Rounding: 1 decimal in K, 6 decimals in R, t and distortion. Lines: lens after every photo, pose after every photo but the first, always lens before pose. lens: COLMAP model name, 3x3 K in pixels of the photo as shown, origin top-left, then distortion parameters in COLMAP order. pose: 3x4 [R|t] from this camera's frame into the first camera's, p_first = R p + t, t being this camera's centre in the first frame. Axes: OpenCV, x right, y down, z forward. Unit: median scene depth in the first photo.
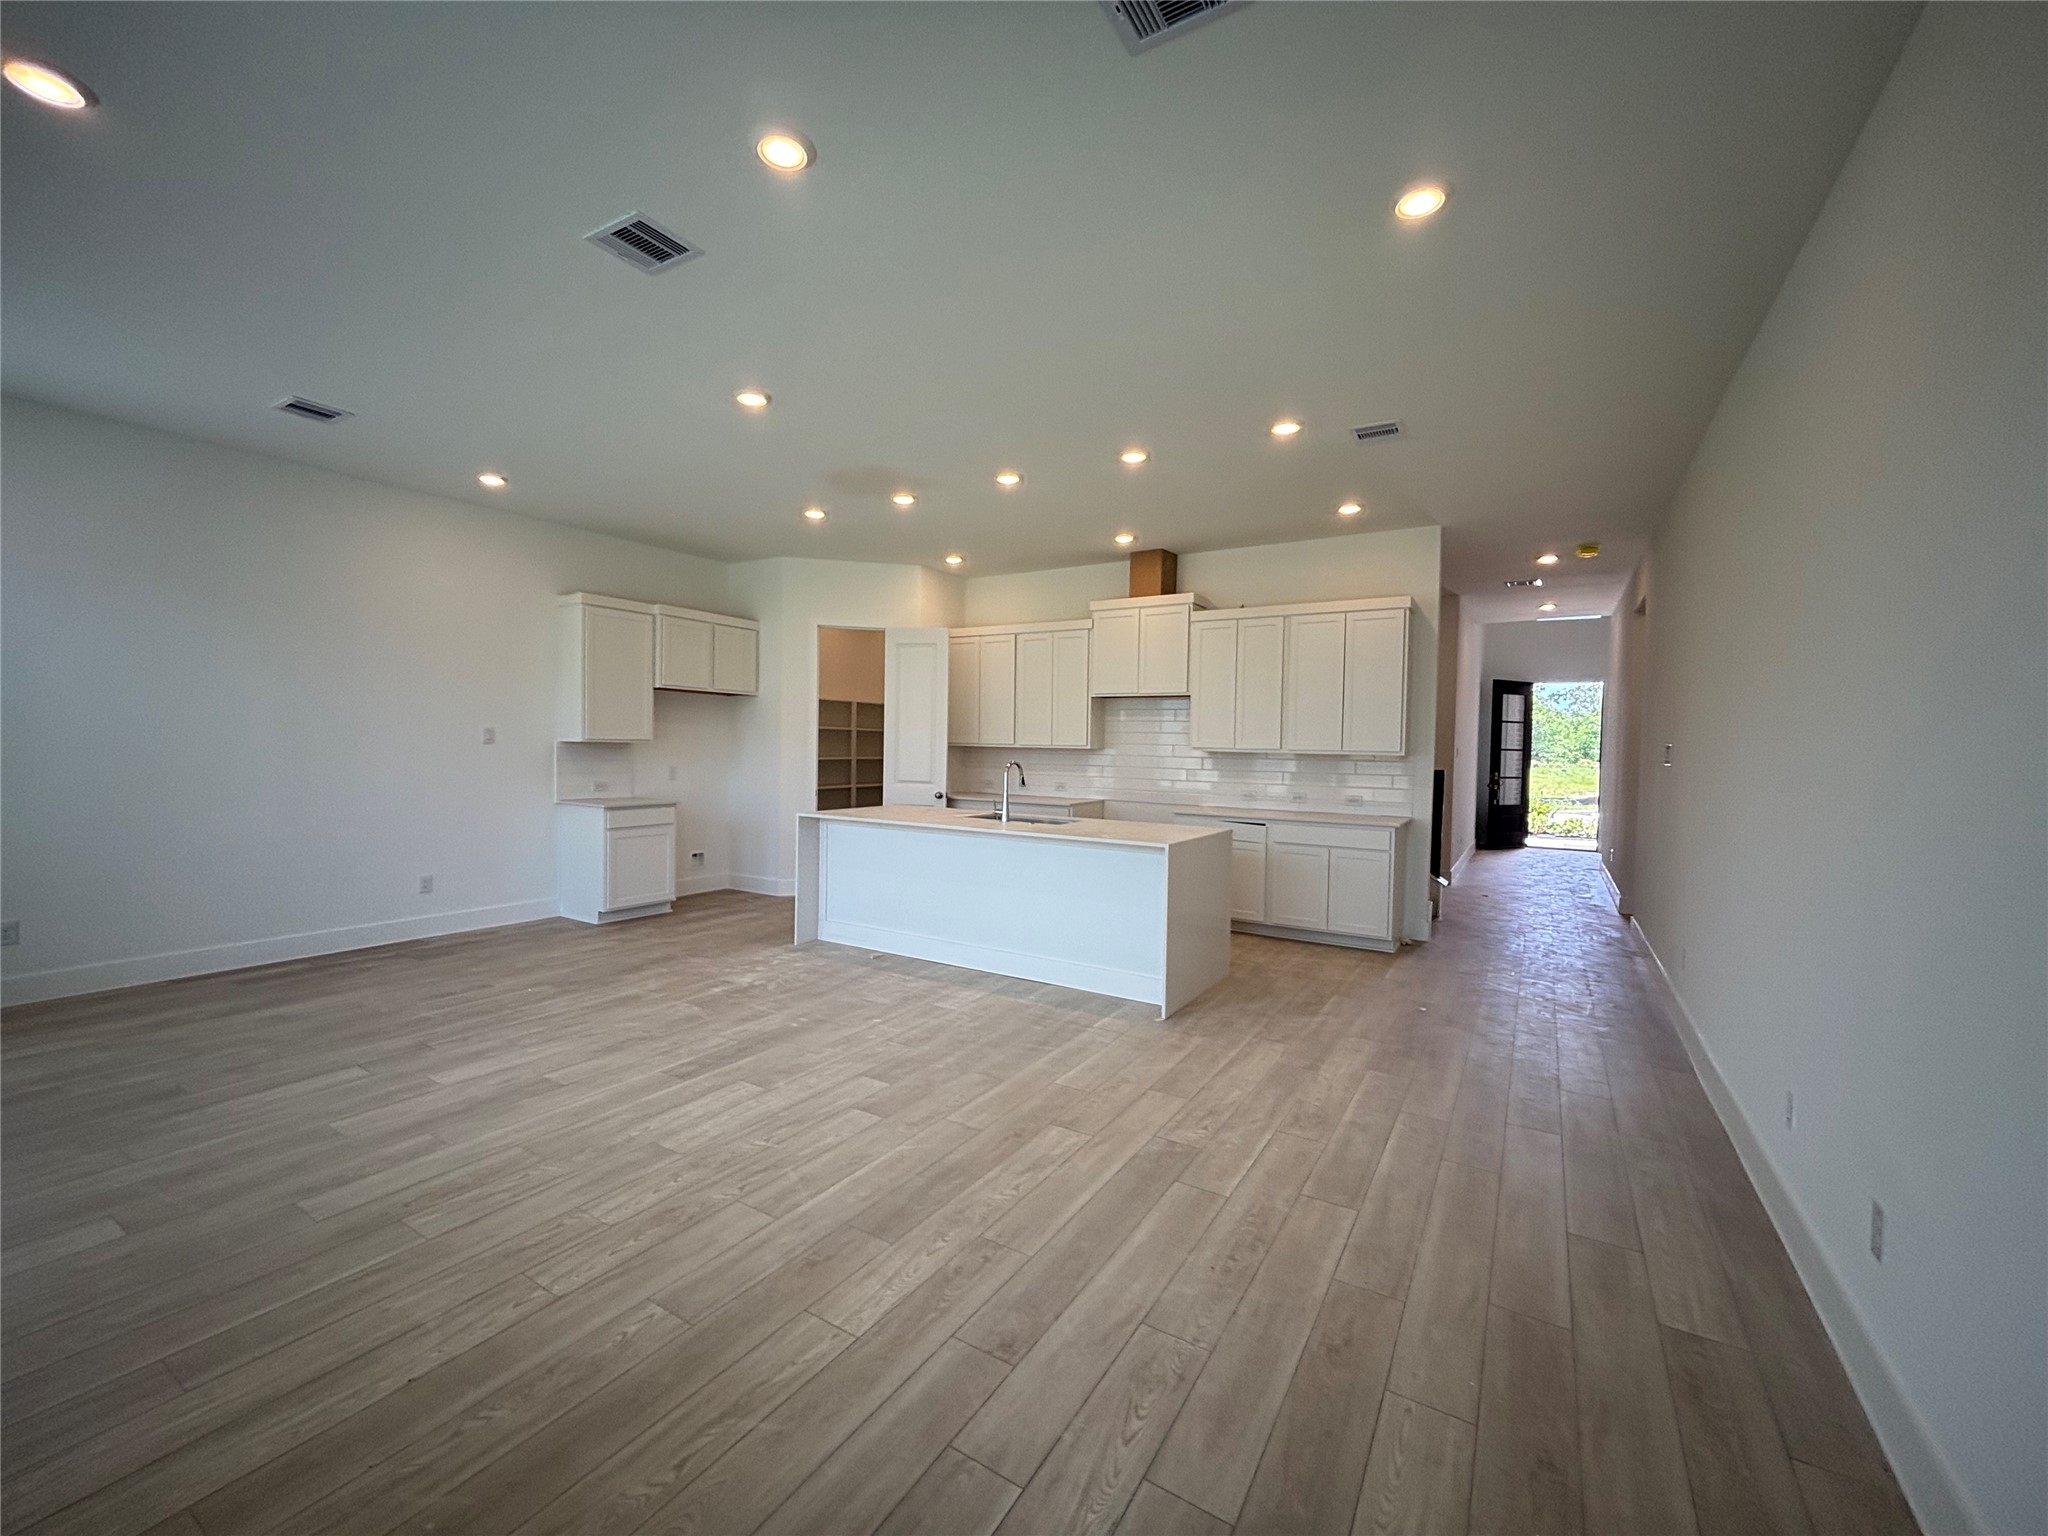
lens RADIAL K [[831.5, 0, 1024.0], [0, 831.5, 768.0], [0, 0, 1]] dist [-0.000007, -0.000187]
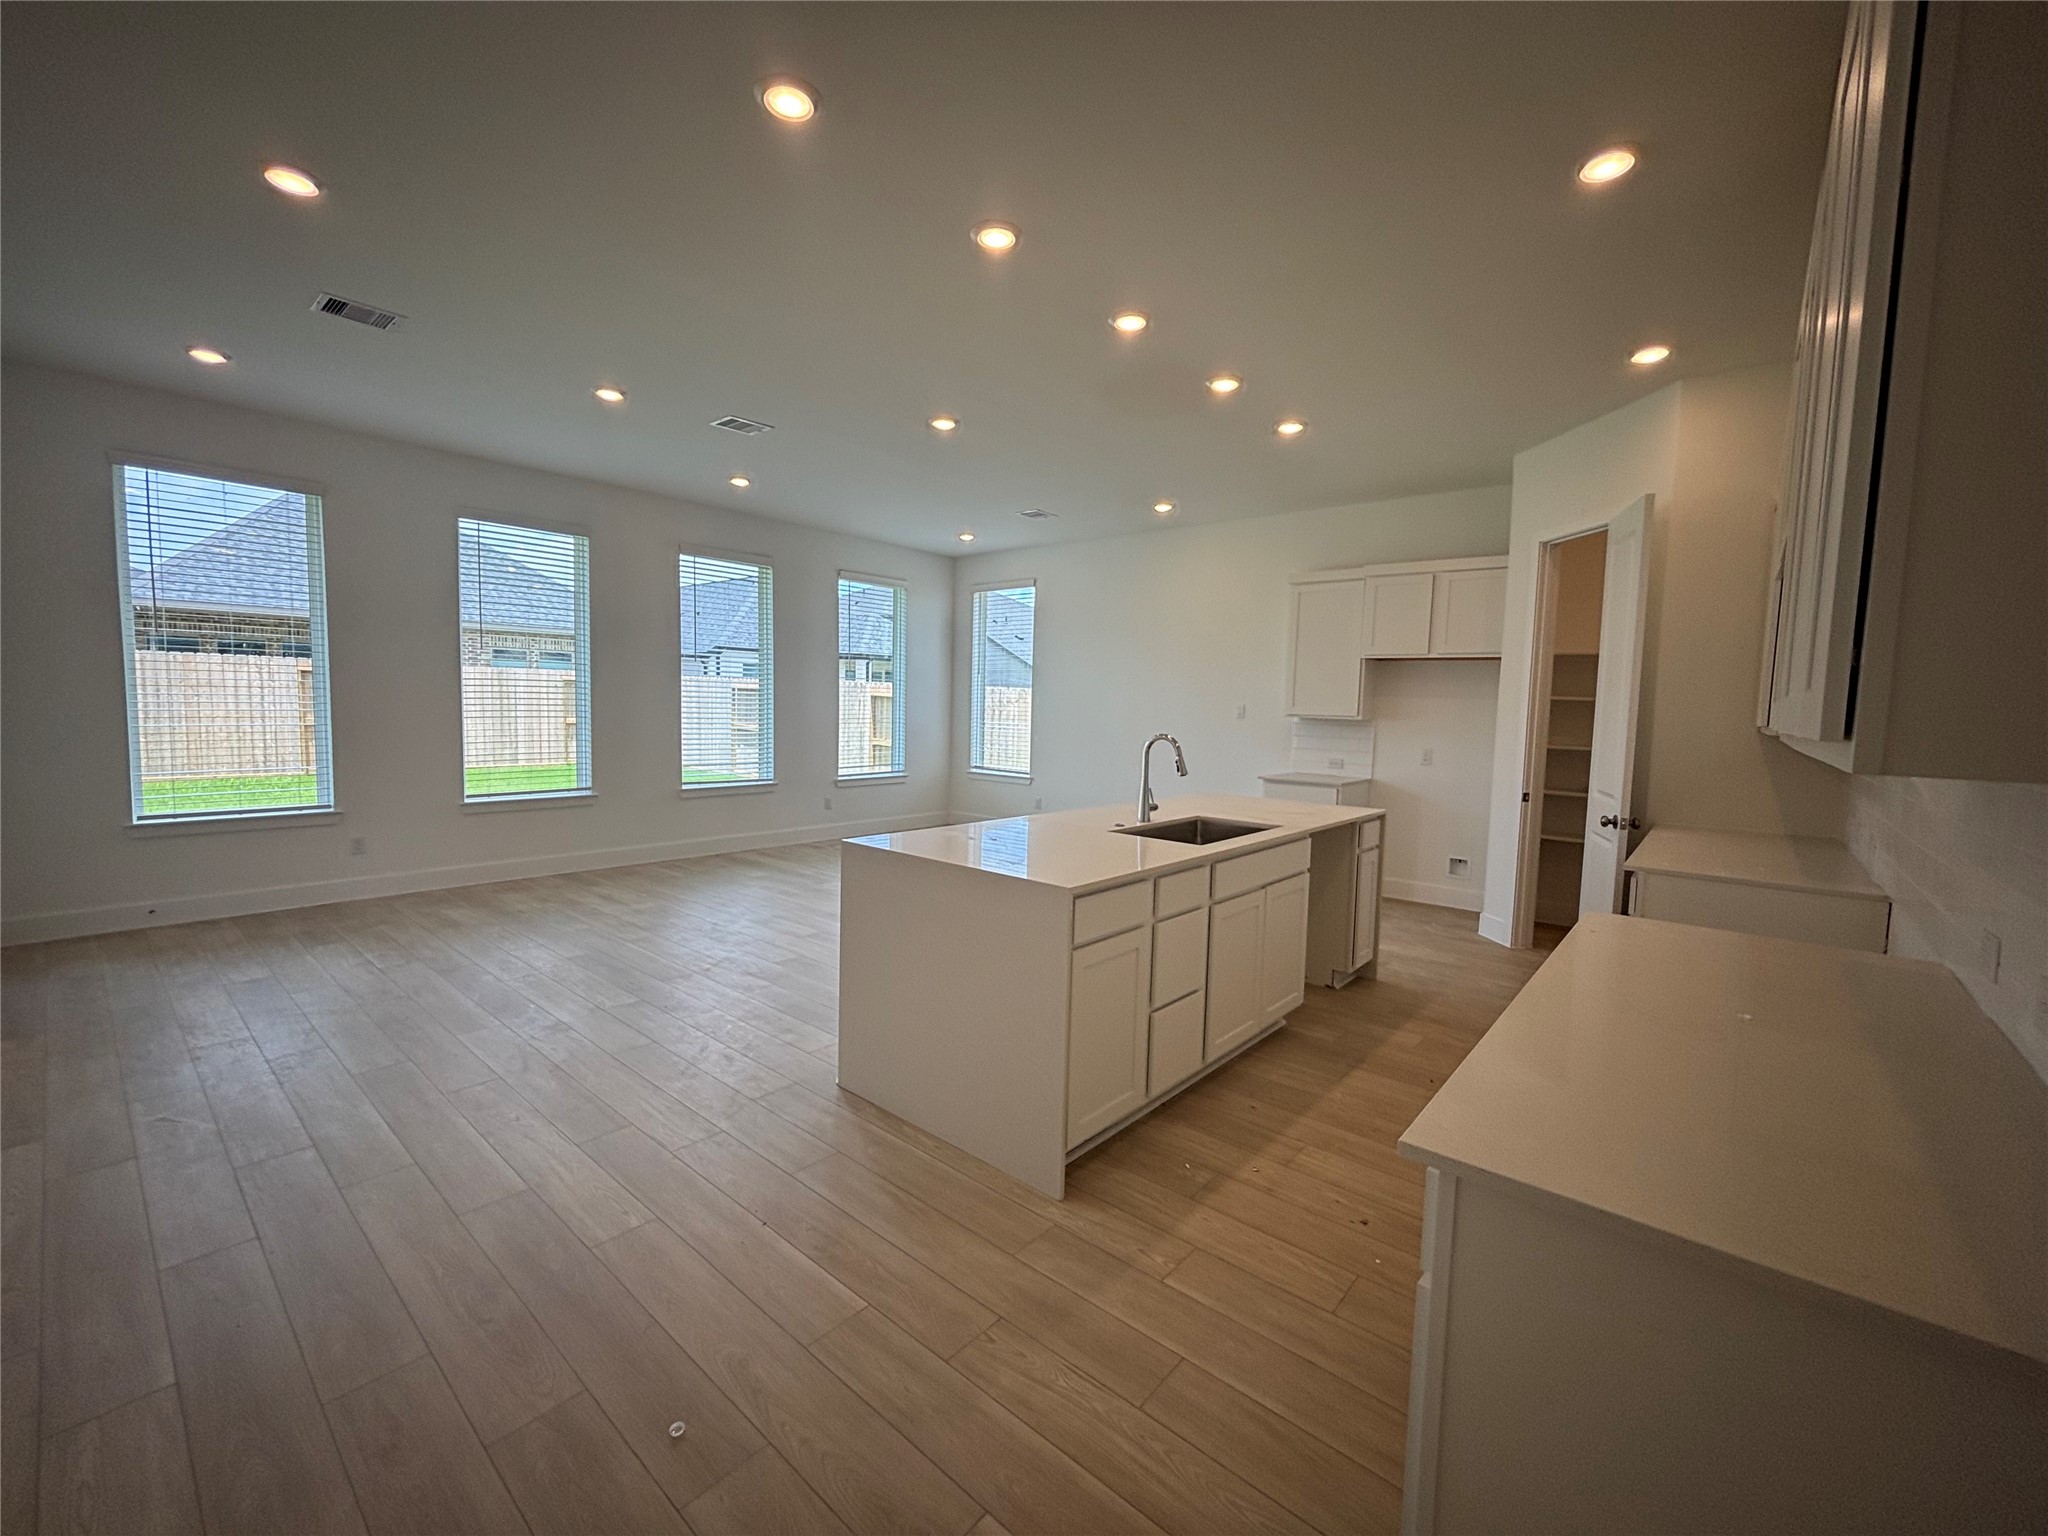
lens RADIAL K [[831.5, 0, 1024.0], [0, 831.5, 768.0], [0, 0, 1]] dist [-0.000007, -0.000187]
pose [[-0.154882, 0.050891, -0.986621, 0.655482], [-0.058999, 0.996413, 0.060658, -0.014171], [0.986170, 0.067604, -0.151324, 0.984023]]
